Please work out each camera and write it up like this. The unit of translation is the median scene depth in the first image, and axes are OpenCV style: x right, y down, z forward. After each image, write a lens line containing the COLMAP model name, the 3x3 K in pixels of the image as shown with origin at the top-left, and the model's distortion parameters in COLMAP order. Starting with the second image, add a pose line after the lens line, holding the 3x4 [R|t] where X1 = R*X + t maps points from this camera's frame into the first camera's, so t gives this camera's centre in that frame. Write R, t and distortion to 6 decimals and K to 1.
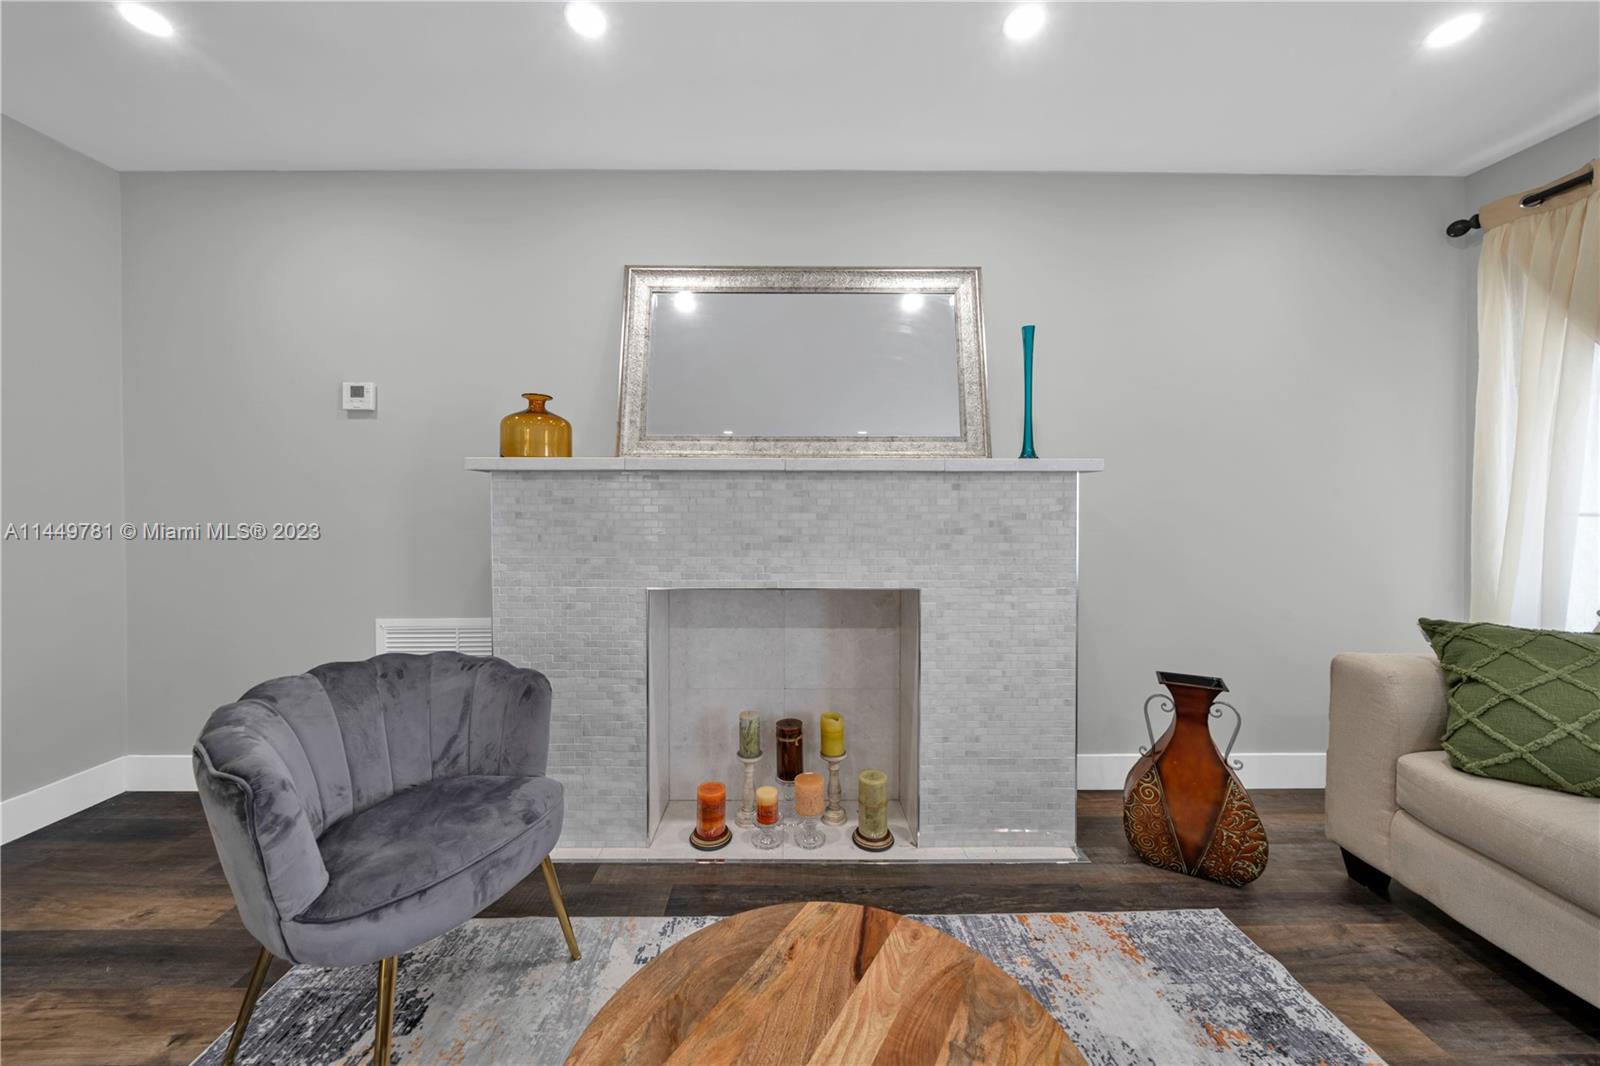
lens RADIAL K [[550.7, 0, 793.7], [0, 550.7, 514.5], [0, 0, 1]] dist [-0.002488, -0.000221]
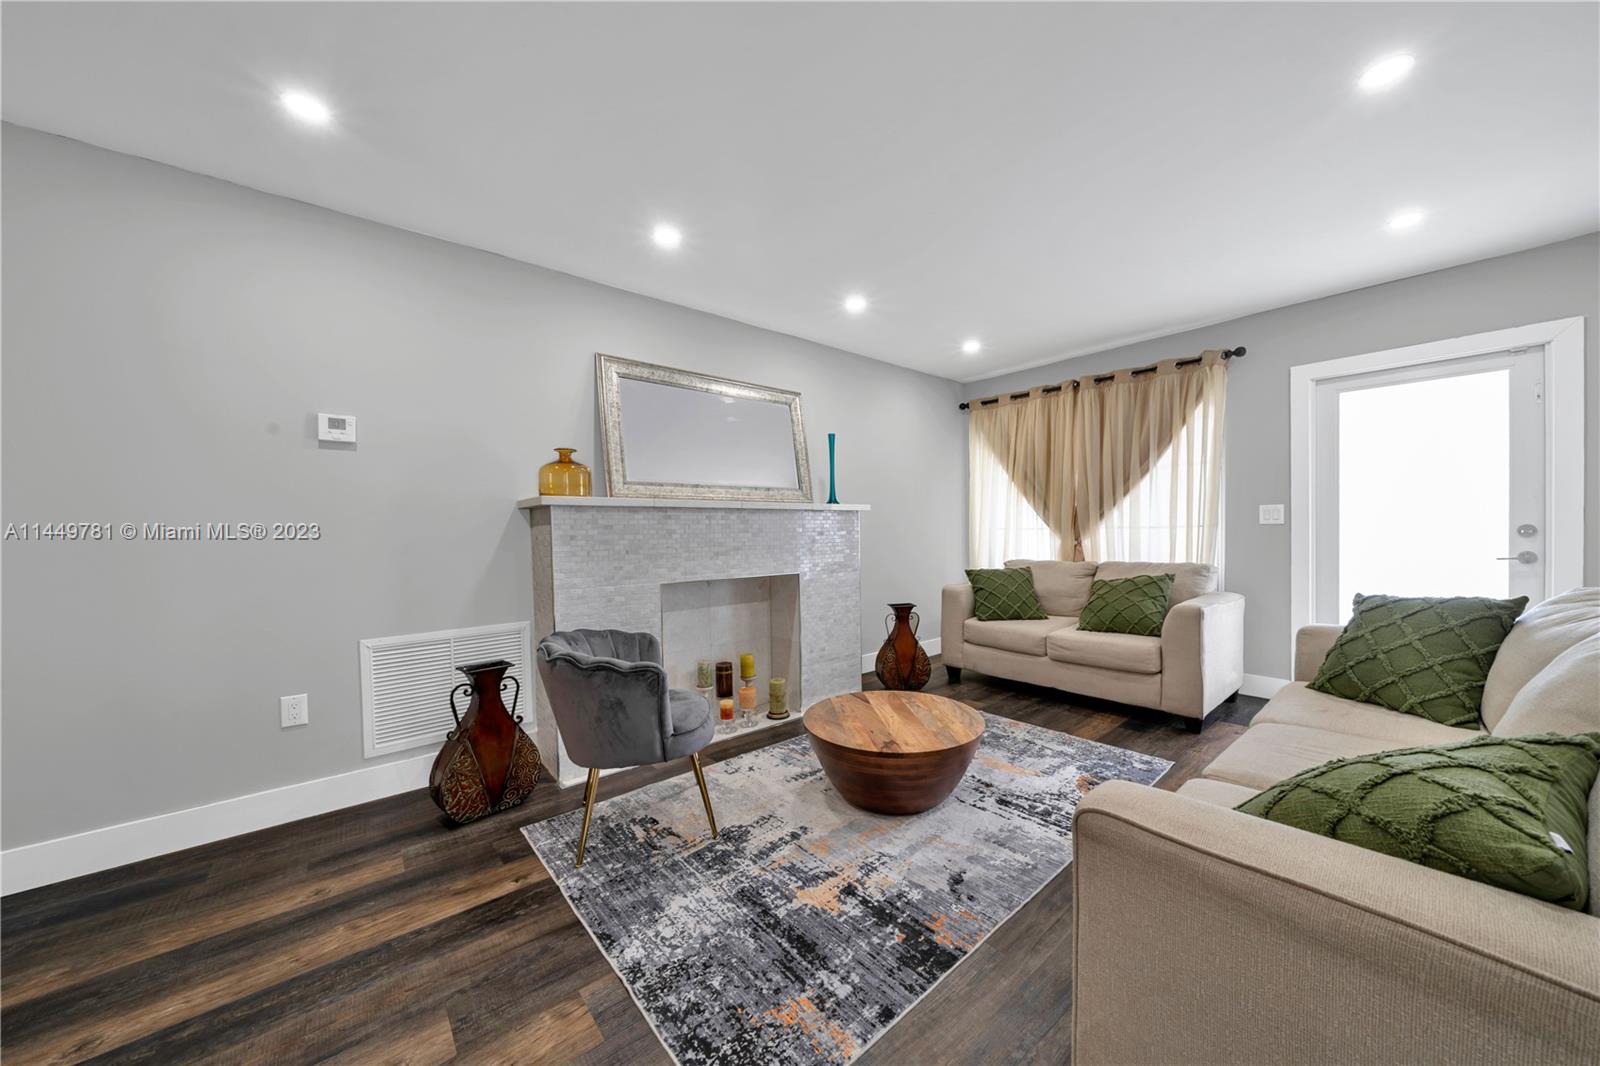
lens RADIAL K [[556.6, 0, 829.0], [0, 556.6, 533.6], [0, 0, 1]] dist [-0.002378, -0.000165]
pose [[0.749853, -0.016010, 0.661410, -0.938466], [0.018830, 0.999819, 0.002854, -0.000689], [-0.661336, 0.010314, 0.750019, -0.477605]]
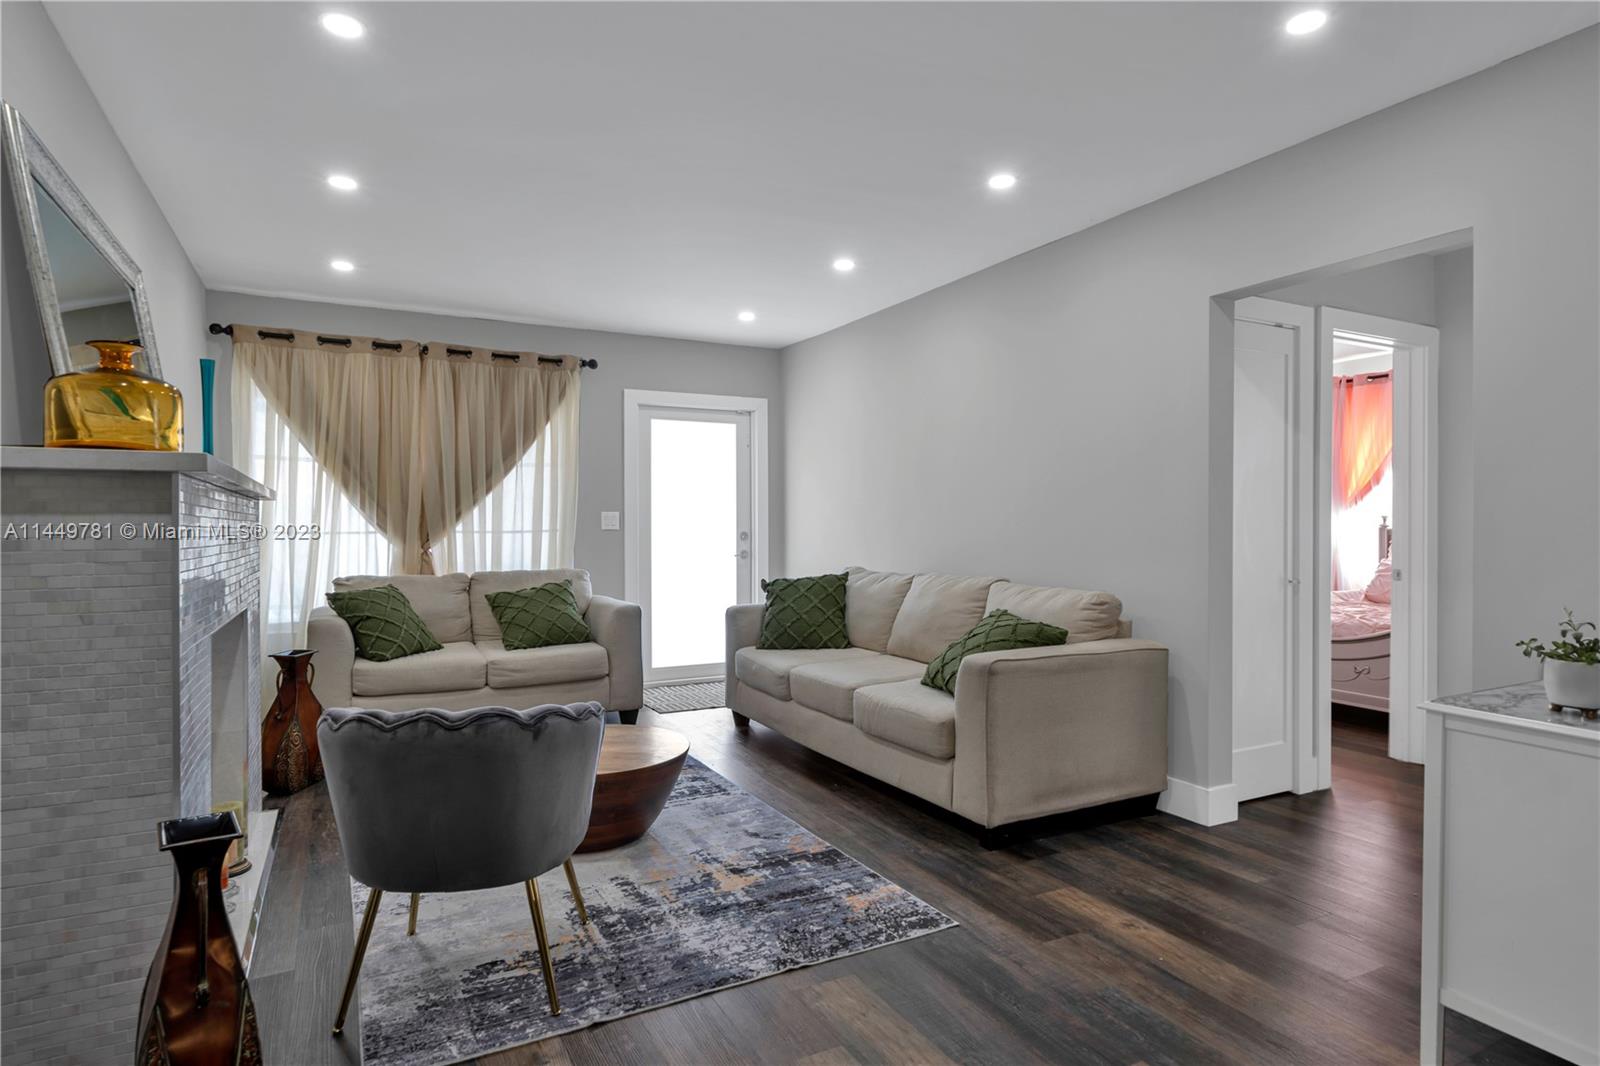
lens RADIAL K [[871.0, 0, 806.1], [0, 871.0, 530.4], [0, 0, 1]] dist [0.000645, 0.000260]
pose [[-0.462085, -0.005102, 0.886821, -1.749108], [0.006668, 0.999935, 0.009227, -0.021662], [-0.886810, 0.010177, -0.462021, 0.820858]]
